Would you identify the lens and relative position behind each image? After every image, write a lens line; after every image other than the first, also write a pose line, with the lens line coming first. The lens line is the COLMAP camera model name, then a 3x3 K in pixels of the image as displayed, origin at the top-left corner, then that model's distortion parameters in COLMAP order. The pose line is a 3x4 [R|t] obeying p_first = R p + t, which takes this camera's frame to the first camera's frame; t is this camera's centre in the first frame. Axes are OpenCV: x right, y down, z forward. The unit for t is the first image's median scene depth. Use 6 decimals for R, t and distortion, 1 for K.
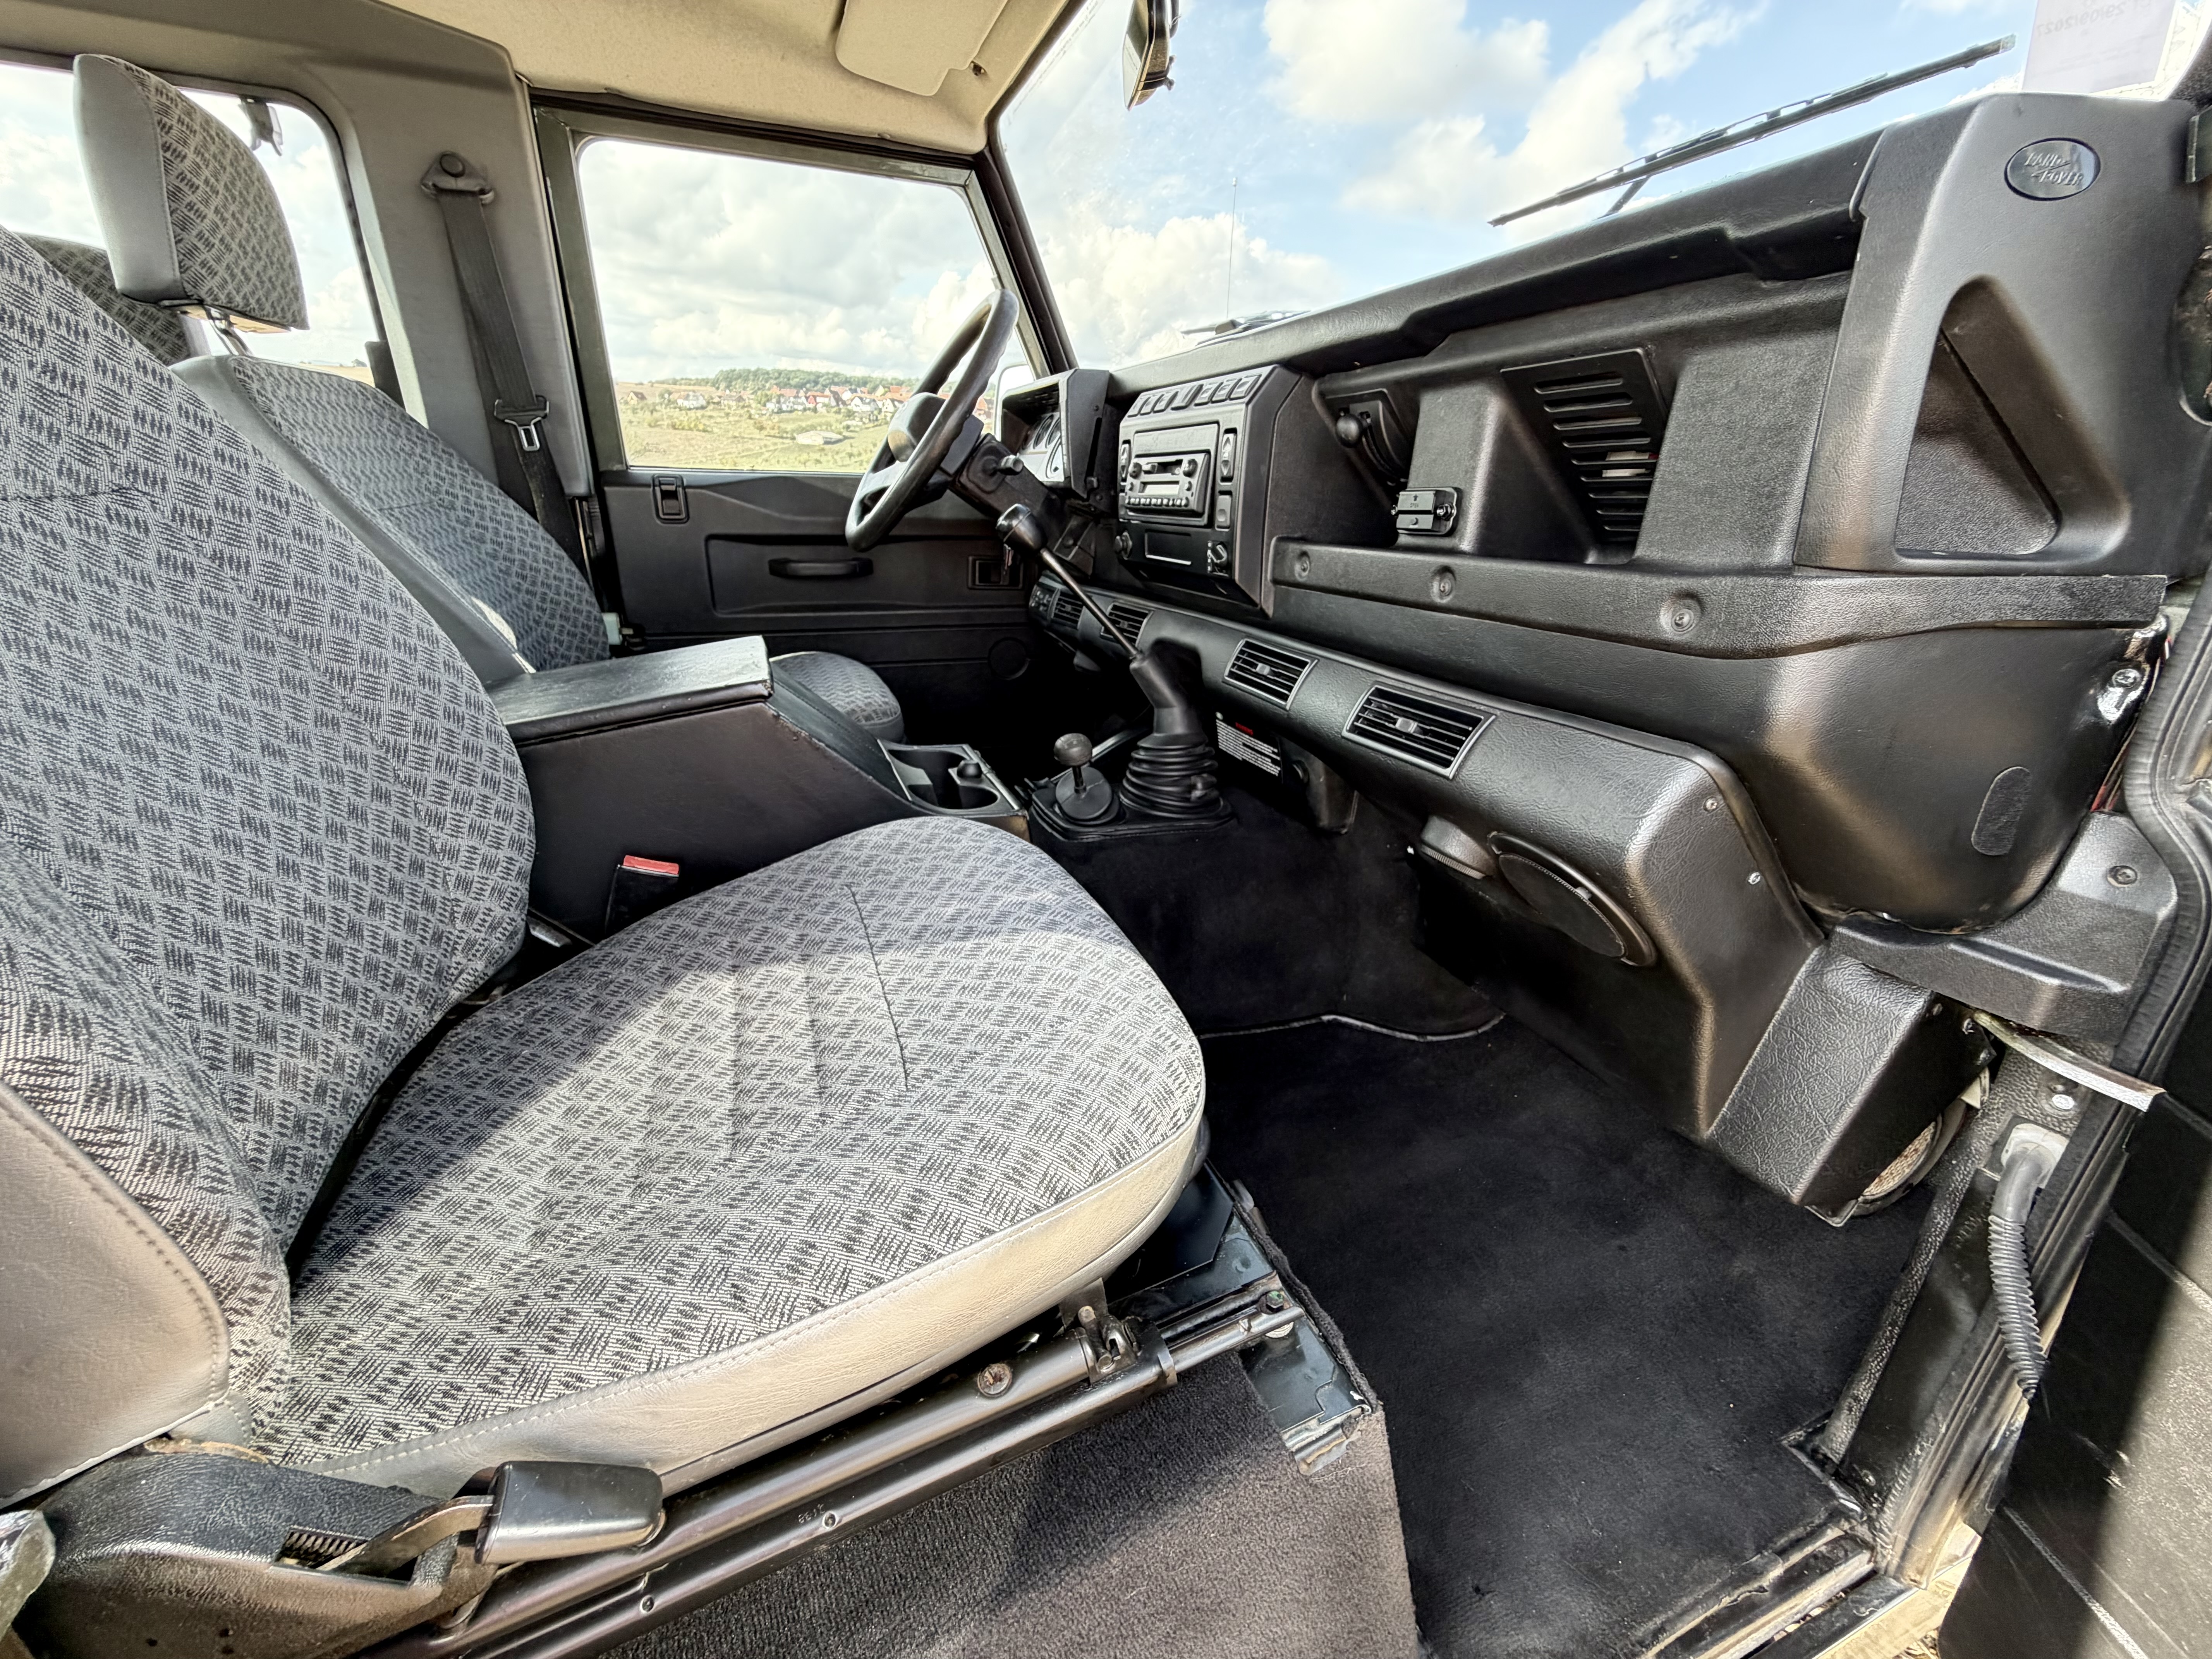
lens RADIAL K [[890.5, 0, 1091.6], [0, 890.5, 838.7], [0, 0, 1]] dist [-0.005986, 0.003045]
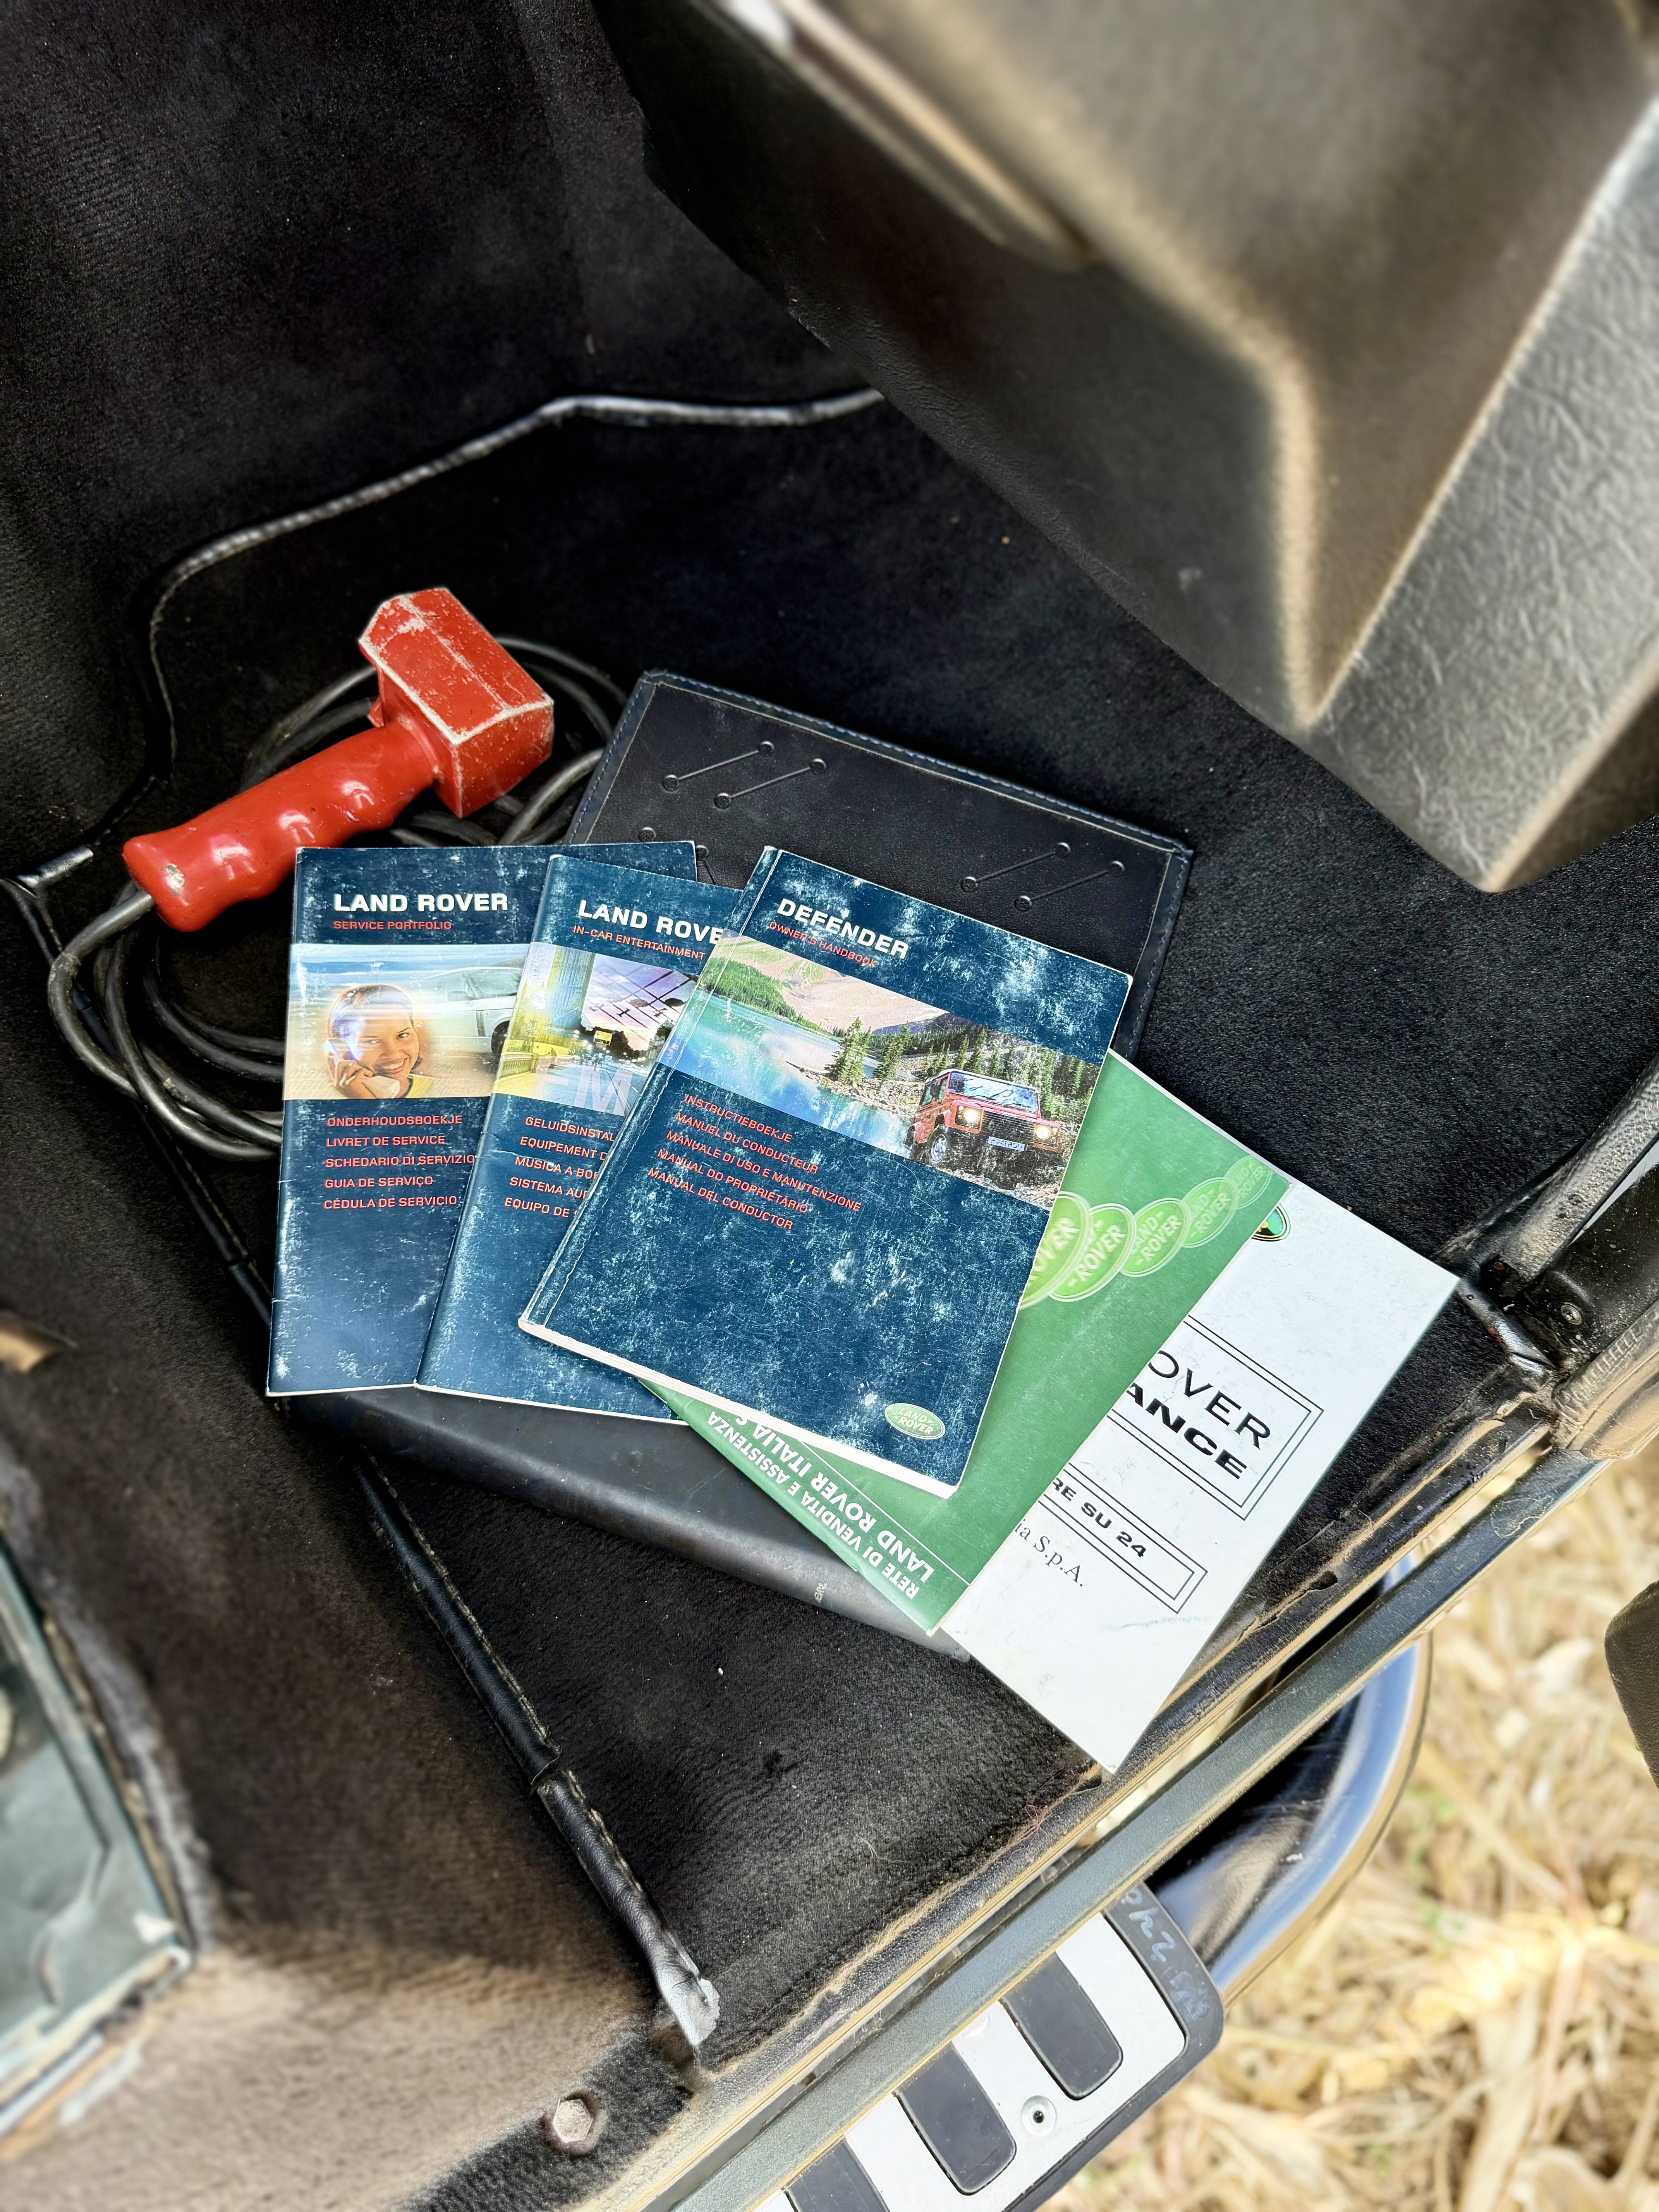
lens RADIAL K [[1562.4, 0, 843.9], [0, 1562.4, 1096.7], [0, 0, 1]] dist [0.036423, -0.044021]
pose [[0.964328, -0.254704, 0.072096, 0.320378], [0.149725, 0.749425, 0.644937, 0.008570], [-0.218298, -0.611136, 0.760827, 0.352223]]
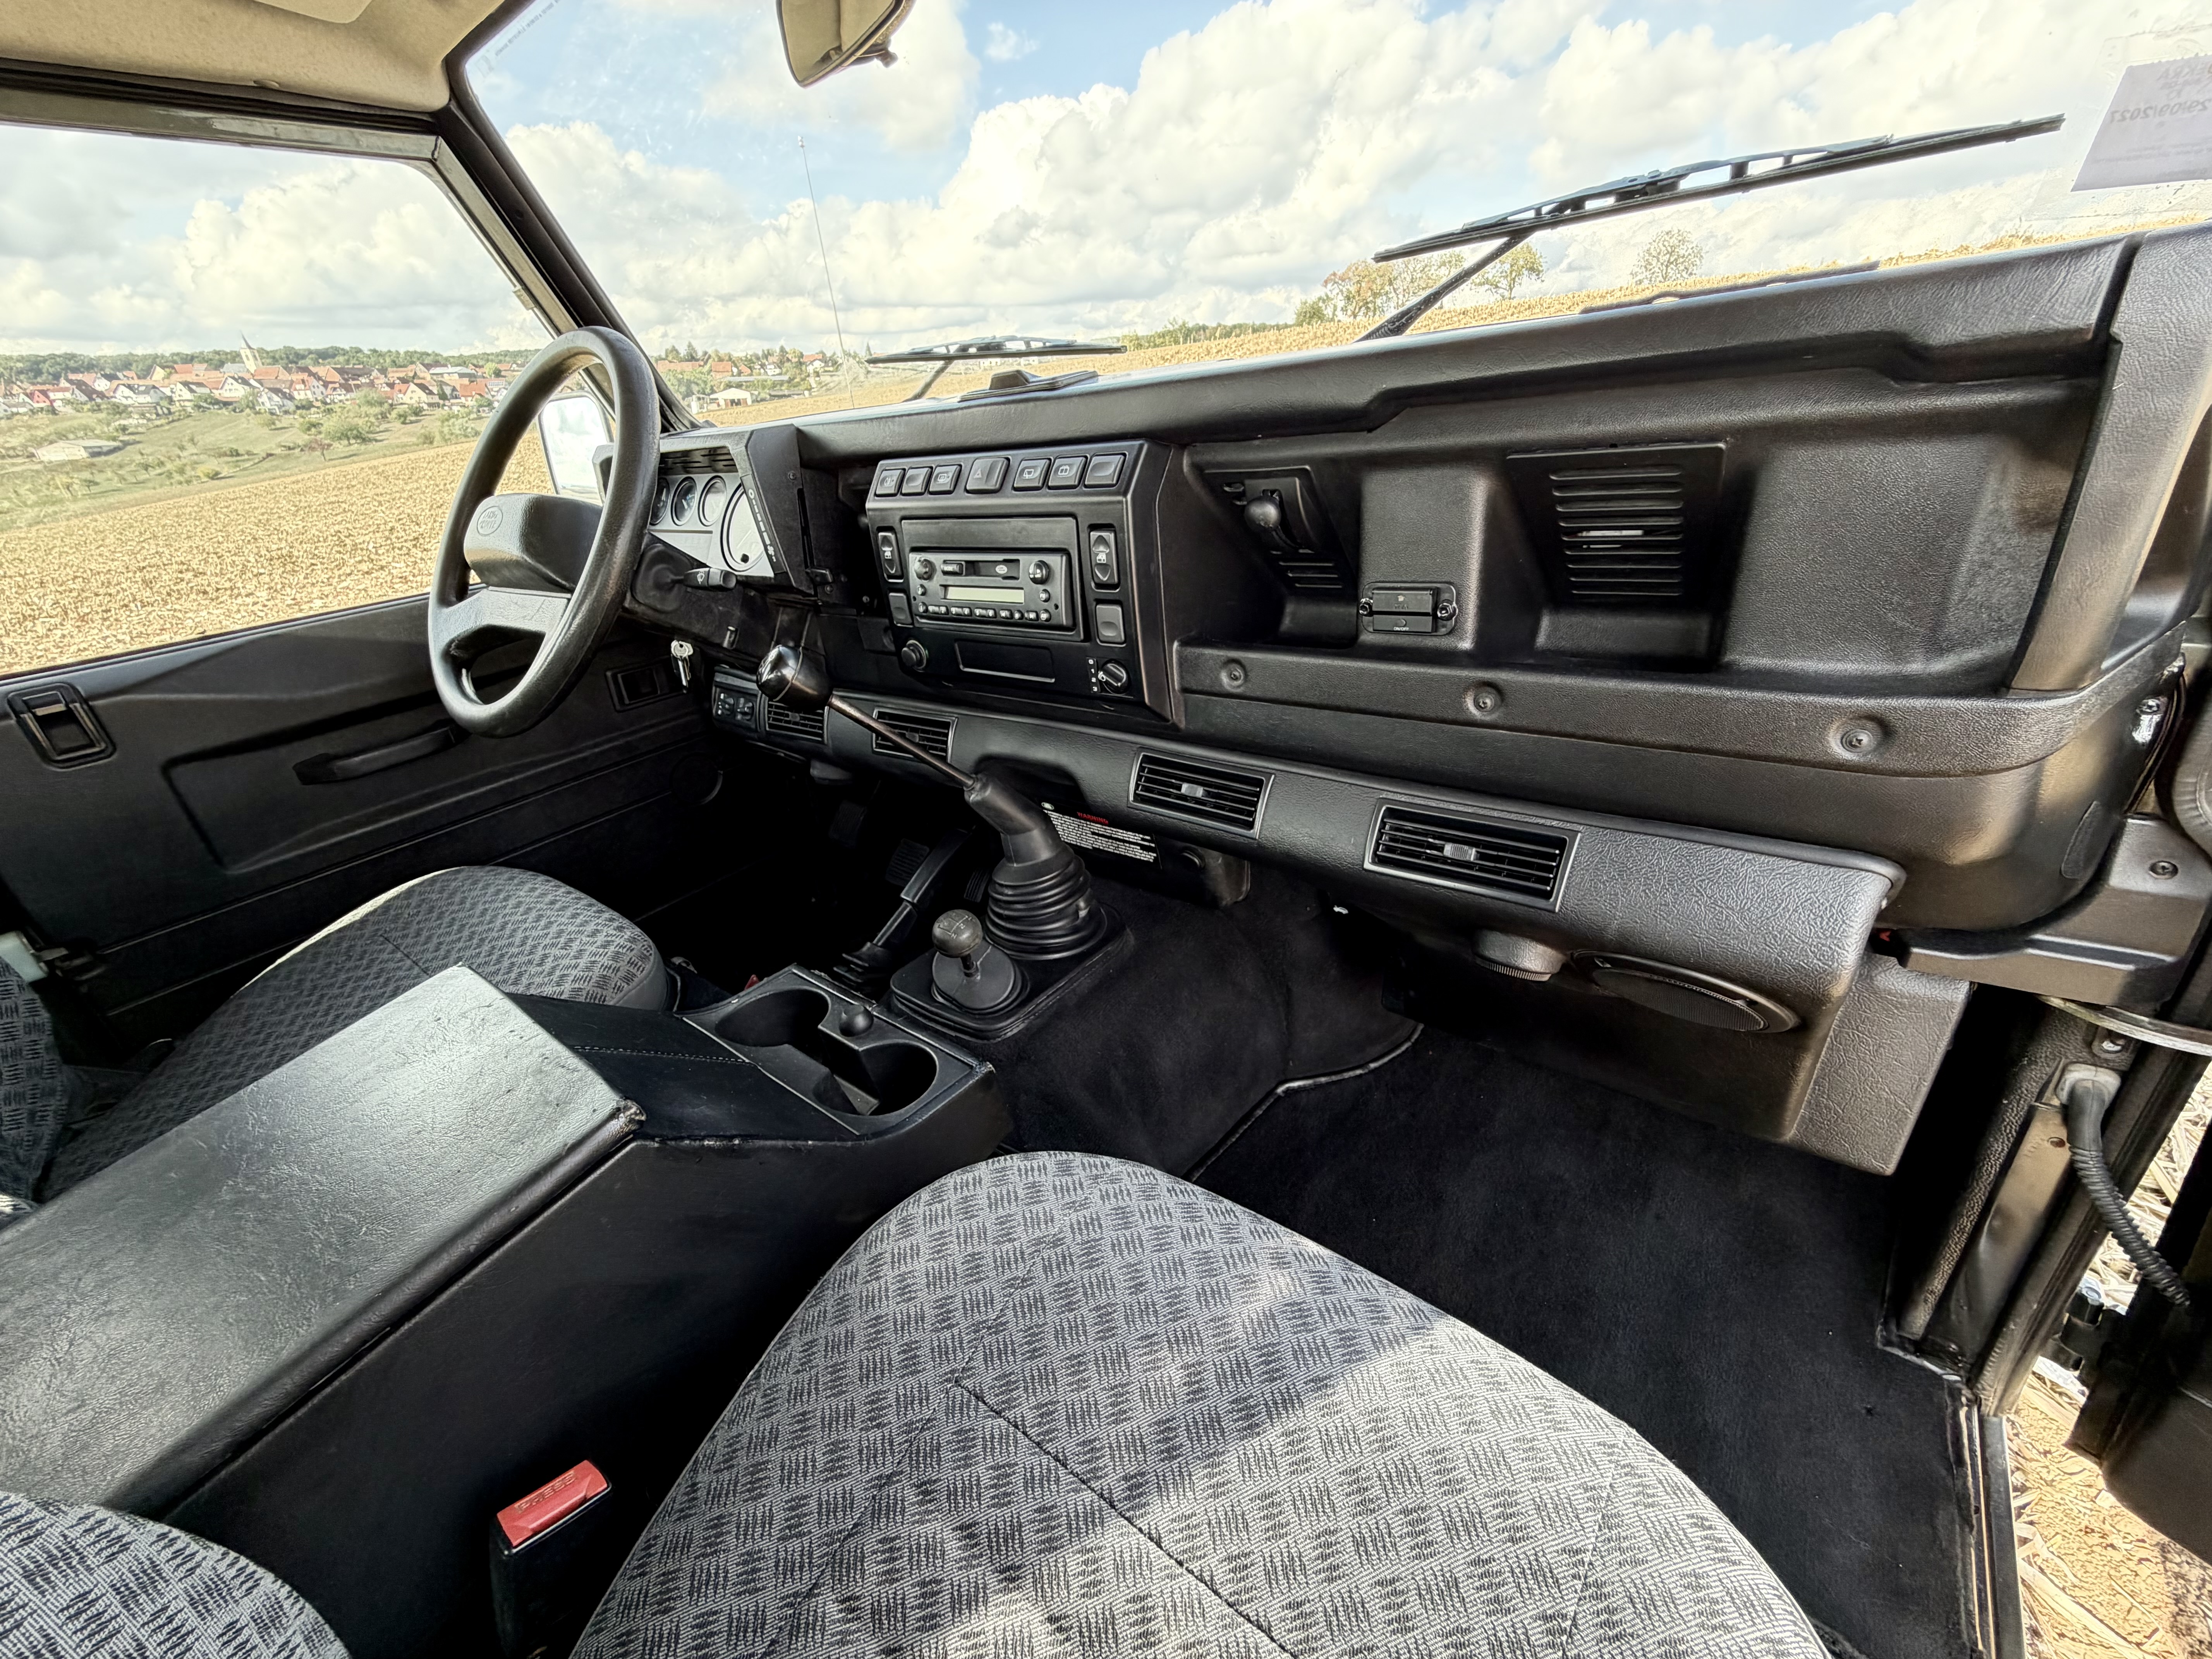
lens RADIAL K [[890.5, 0, 1089.1], [0, 890.5, 832.9], [0, 0, 1]] dist [-0.005986, 0.003045]
pose [[0.851879, -0.328542, 0.407874, -0.253642], [0.301392, 0.944424, 0.131251, -0.300274], [-0.428327, 0.011120, 0.903555, 0.288398]]
